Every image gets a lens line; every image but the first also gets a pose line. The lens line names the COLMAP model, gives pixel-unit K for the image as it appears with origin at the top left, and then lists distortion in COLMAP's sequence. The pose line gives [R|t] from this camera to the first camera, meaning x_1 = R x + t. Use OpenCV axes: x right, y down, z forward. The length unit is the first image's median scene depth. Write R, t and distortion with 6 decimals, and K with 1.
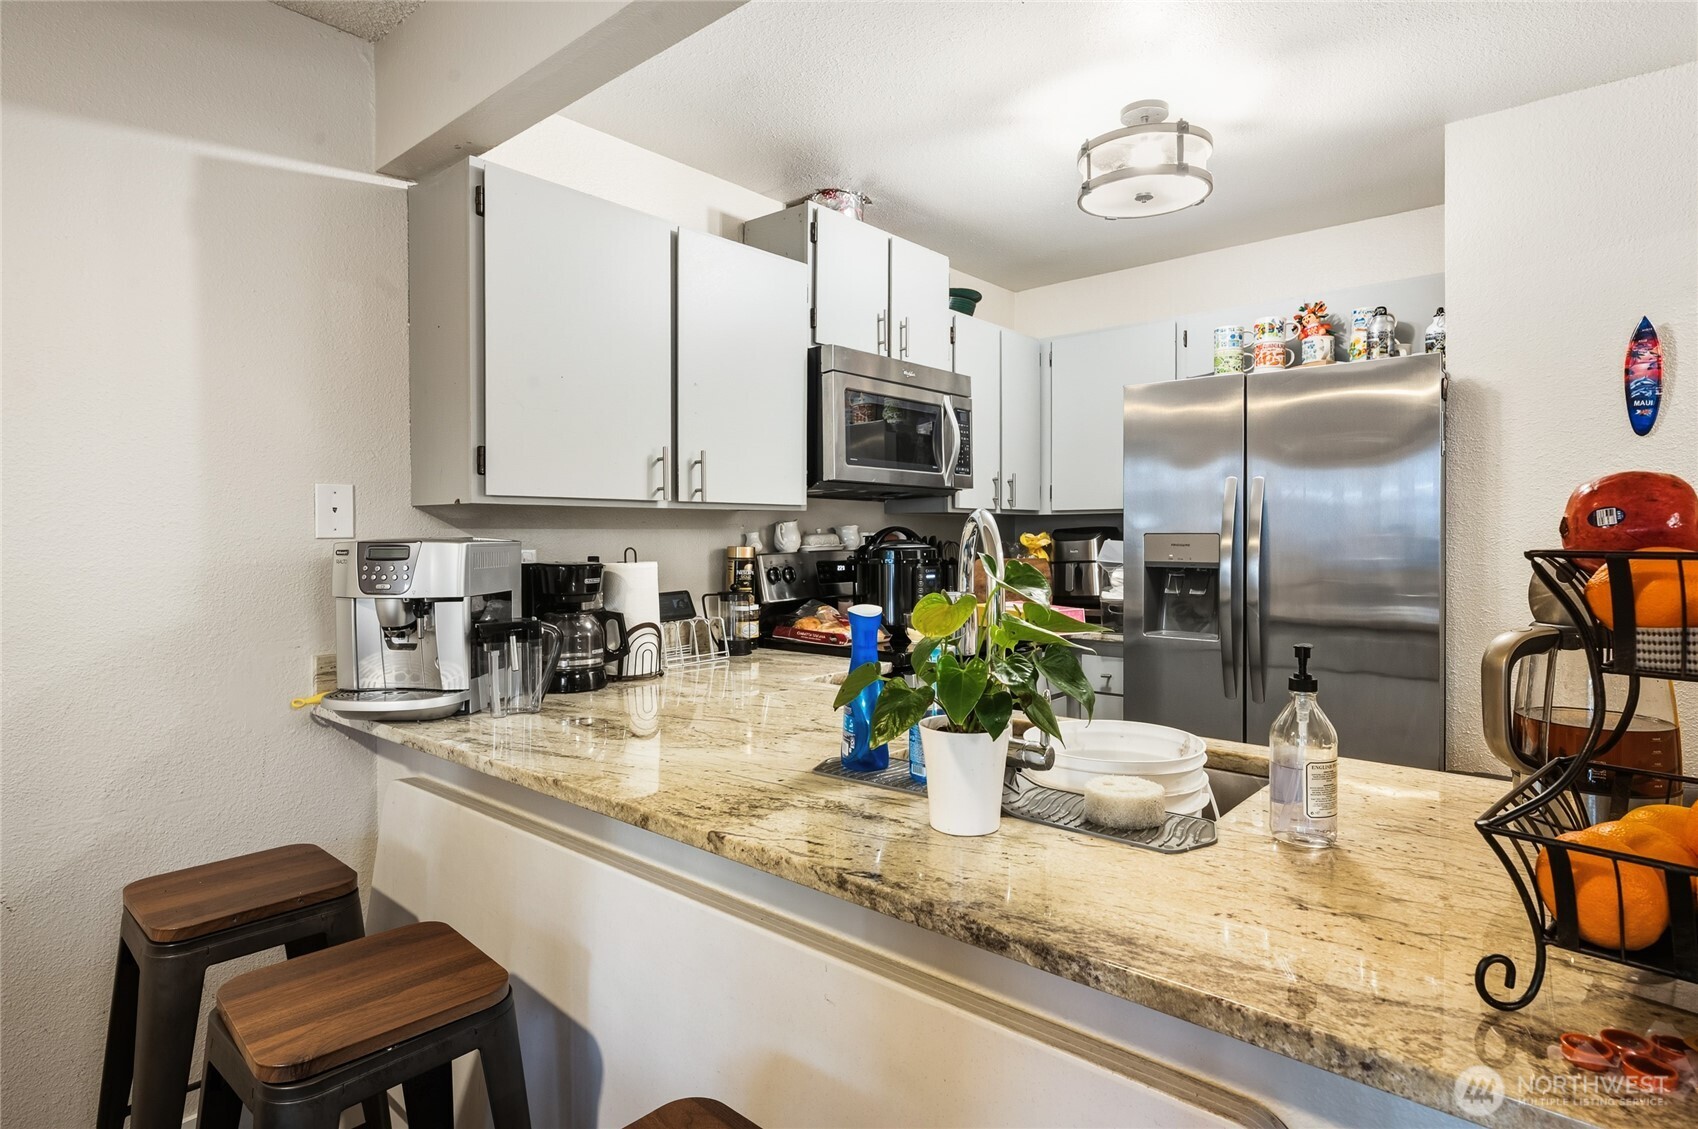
lens RADIAL K [[894.4, 0, 853.1], [0, 894.4, 527.7], [0, 0, 1]] dist [0.002673, -0.000089]
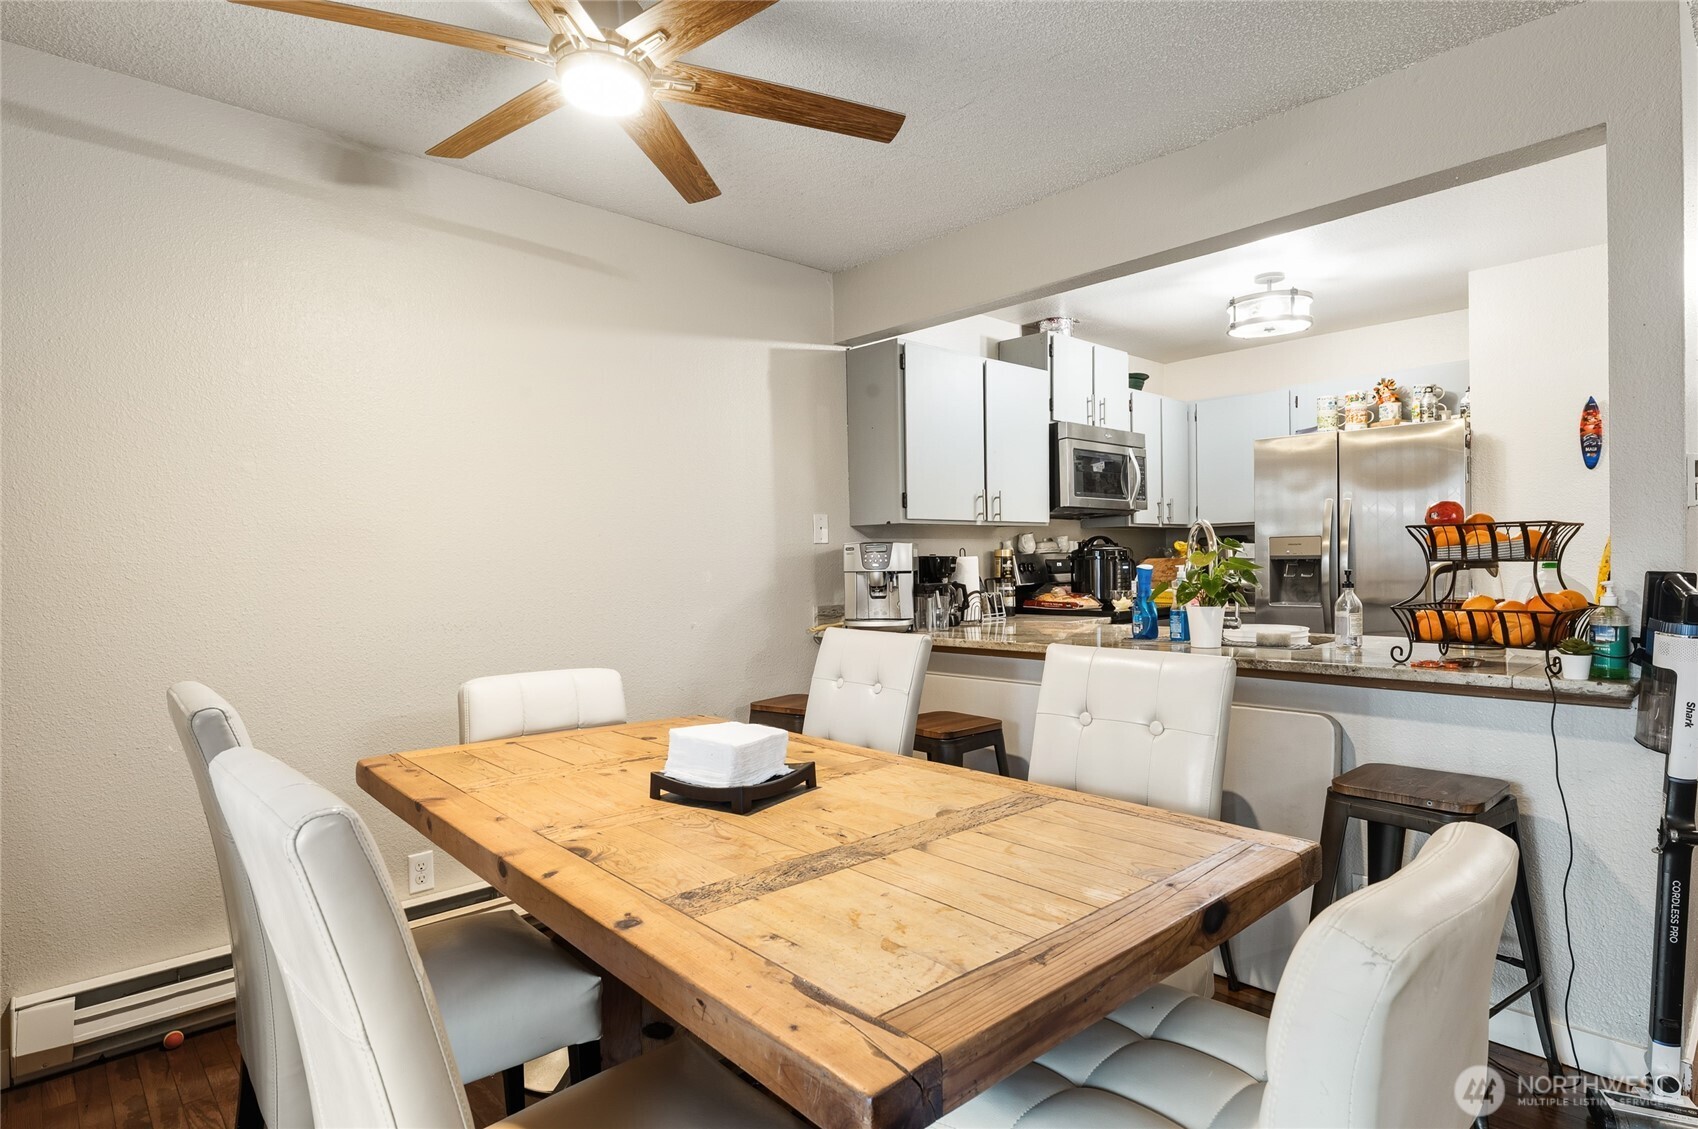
lens RADIAL K [[898.2, 0, 849.0], [0, 898.2, 564.5], [0, 0, 1]] dist [-0.000266, -0.000190]
pose [[0.994218, -0.013542, -0.106523, -0.234043], [0.014993, 0.999805, 0.012839, 0.023702], [0.106328, -0.014361, 0.994227, -0.623371]]
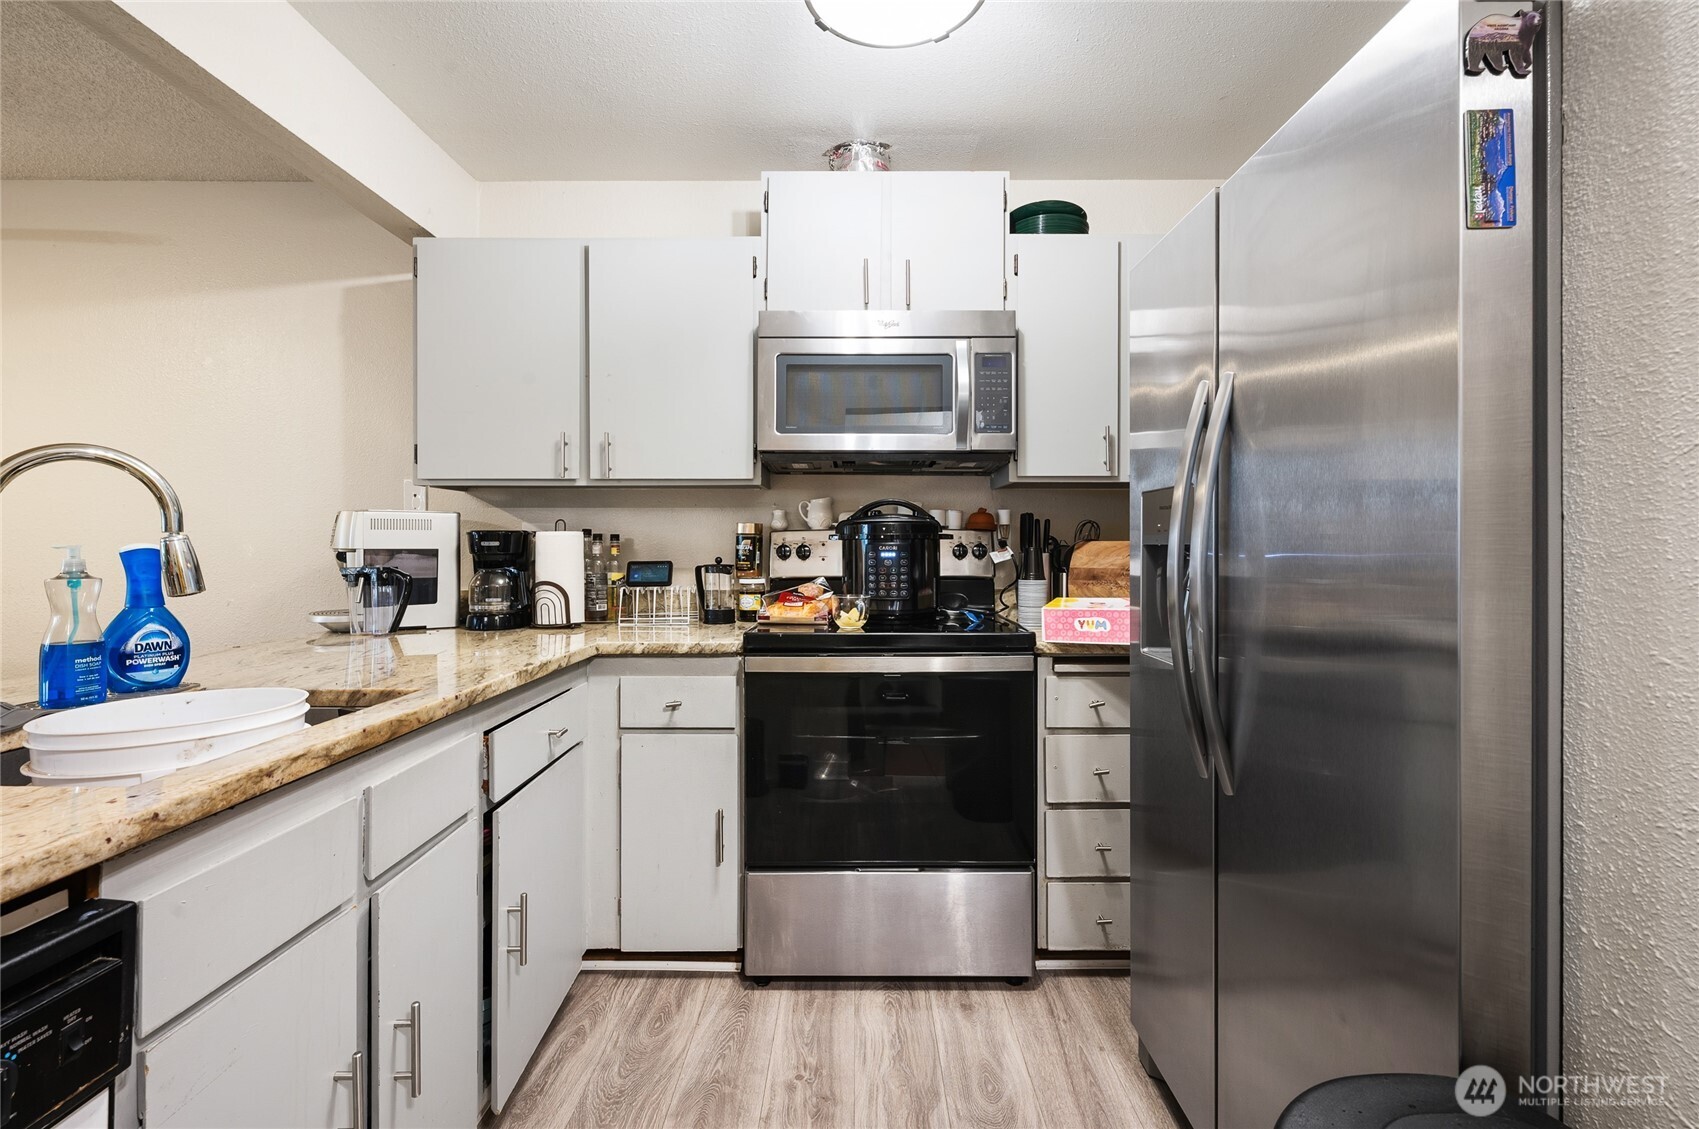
lens RADIAL K [[750.3, 0, 851.2], [0, 750.3, 543.2], [0, 0, 1]] dist [0.000009, -0.000248]
pose [[0.661762, -0.004316, -0.749702, 0.635417], [0.005534, 0.999984, -0.000872, 0.047851], [0.749694, -0.003571, 0.661775, 0.517418]]
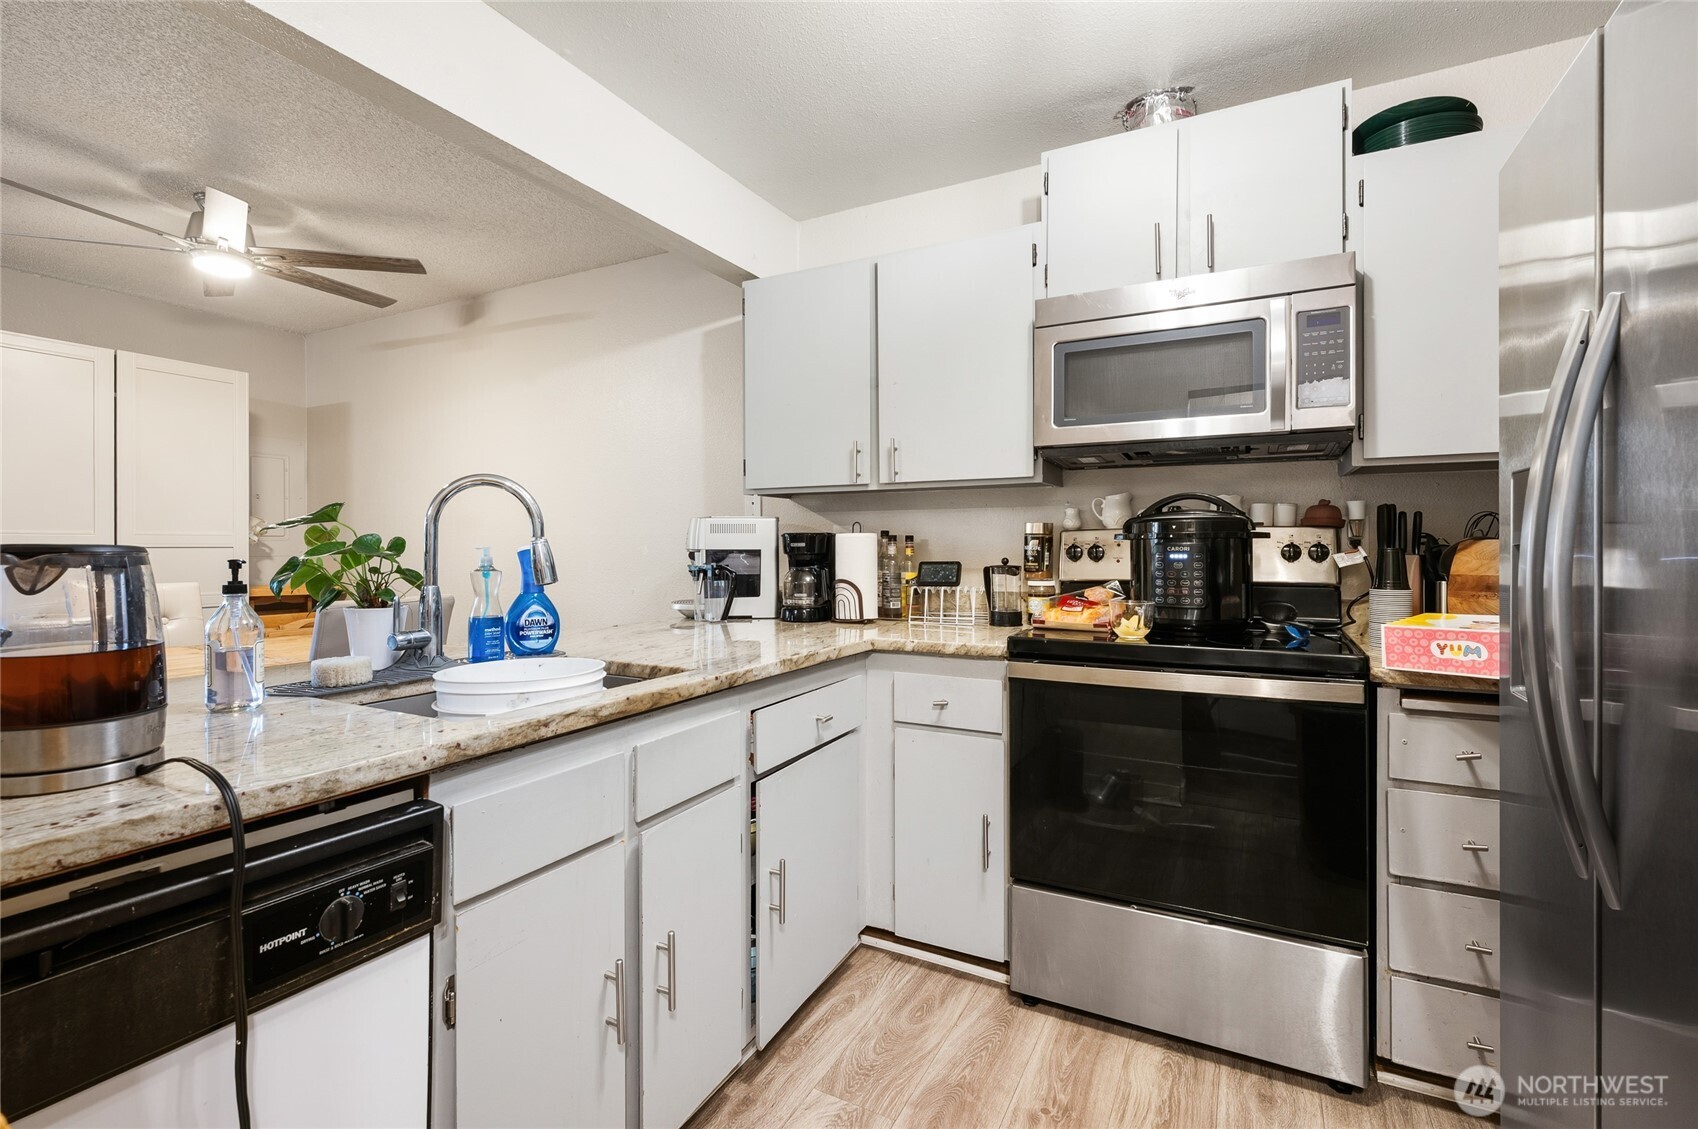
lens RADIAL K [[758.6, 0, 855.5], [0, 758.6, 546.7], [0, 0, 1]] dist [-0.000654, -0.000013]
pose [[0.239556, -0.001093, -0.970882, 0.676545], [0.007675, 0.999970, 0.000768, 0.047723], [0.970852, -0.007636, 0.239557, 0.608732]]
